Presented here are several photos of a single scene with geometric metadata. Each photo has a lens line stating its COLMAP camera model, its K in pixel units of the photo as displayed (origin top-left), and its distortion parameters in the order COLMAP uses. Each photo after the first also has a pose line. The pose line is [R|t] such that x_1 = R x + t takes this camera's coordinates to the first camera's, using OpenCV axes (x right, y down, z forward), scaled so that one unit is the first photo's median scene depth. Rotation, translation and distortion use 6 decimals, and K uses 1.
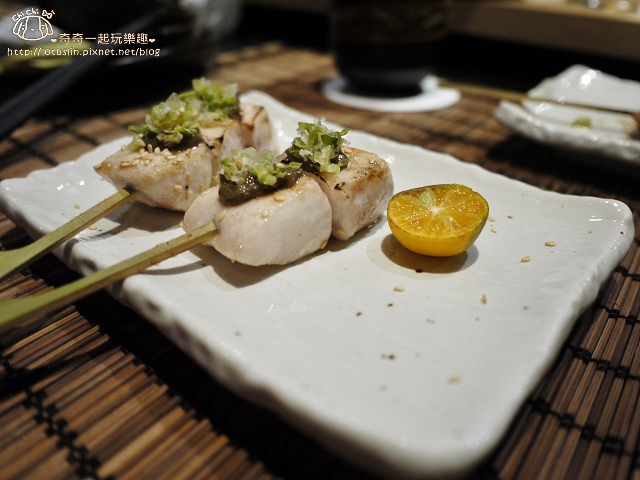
lens RADIAL K [[532.3, 0, 320.0], [0, 532.3, 240.0], [0, 0, 1]] dist [-0.081310, 0.036470]
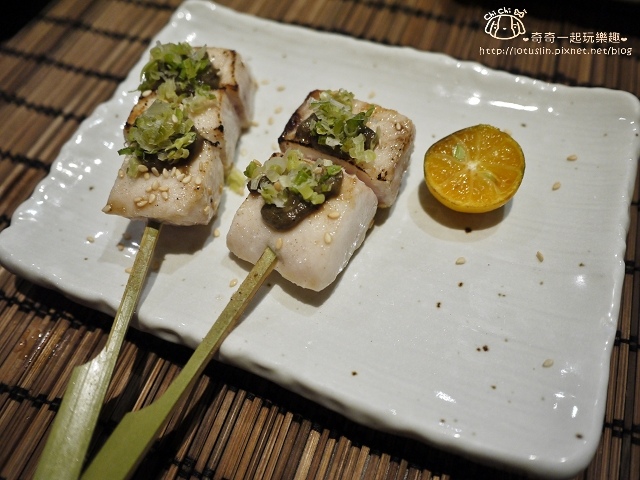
lens RADIAL K [[532.3, 0, 320.0], [0, 532.3, 240.0], [0, 0, 1]] dist [-0.081310, 0.036470]
pose [[0.951858, -0.294835, 0.083896, -0.184455], [0.227769, 0.863425, 0.450132, -0.456434], [-0.205153, -0.409353, 0.889012, 0.114280]]
